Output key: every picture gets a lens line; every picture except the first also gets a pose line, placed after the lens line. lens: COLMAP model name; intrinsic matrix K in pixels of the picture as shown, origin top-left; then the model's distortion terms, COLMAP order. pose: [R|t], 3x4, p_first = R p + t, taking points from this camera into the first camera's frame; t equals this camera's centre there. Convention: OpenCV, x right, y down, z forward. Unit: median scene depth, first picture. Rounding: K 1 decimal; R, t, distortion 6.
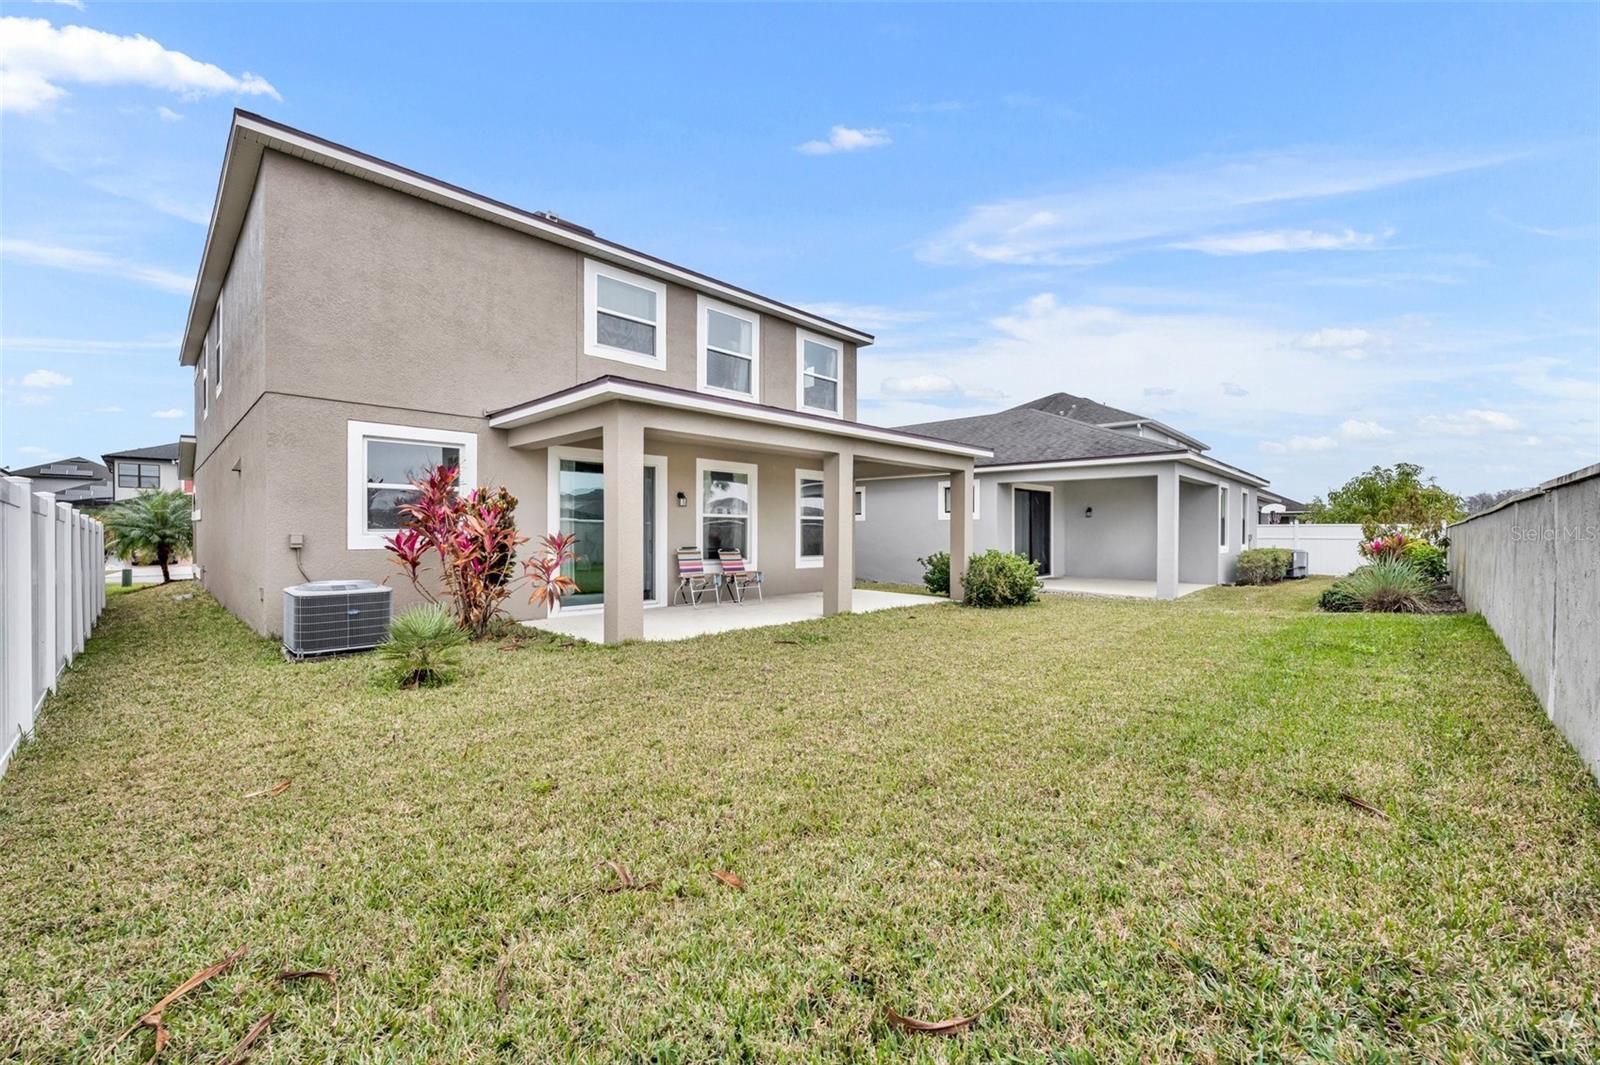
lens RADIAL K [[645.5, 0, 797.5], [0, 645.5, 533.9], [0, 0, 1]] dist [-0.001328, -0.000078]
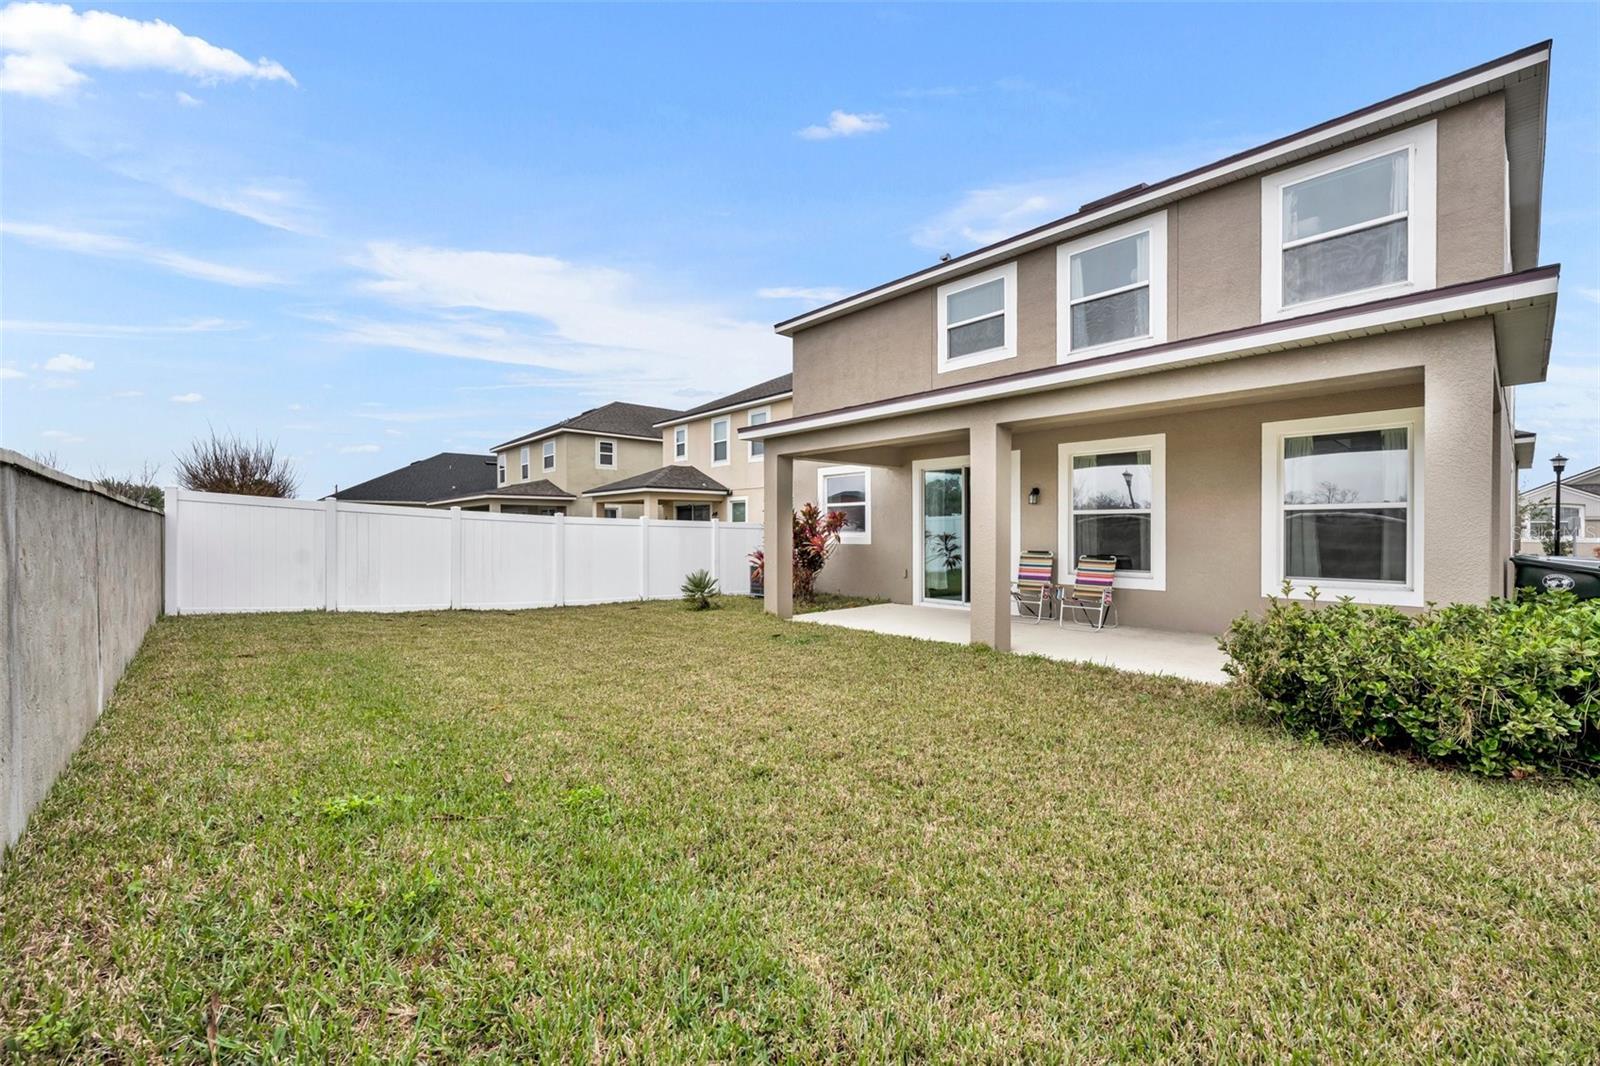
lens RADIAL K [[645.5, 0, 796.9], [0, 645.5, 535.1], [0, 0, 1]] dist [-0.001328, -0.000078]
pose [[-0.068148, 0.002300, -0.997673, 0.708367], [-0.001786, 0.999995, 0.002427, -0.002206], [0.997674, 0.001947, -0.068144, 0.737737]]
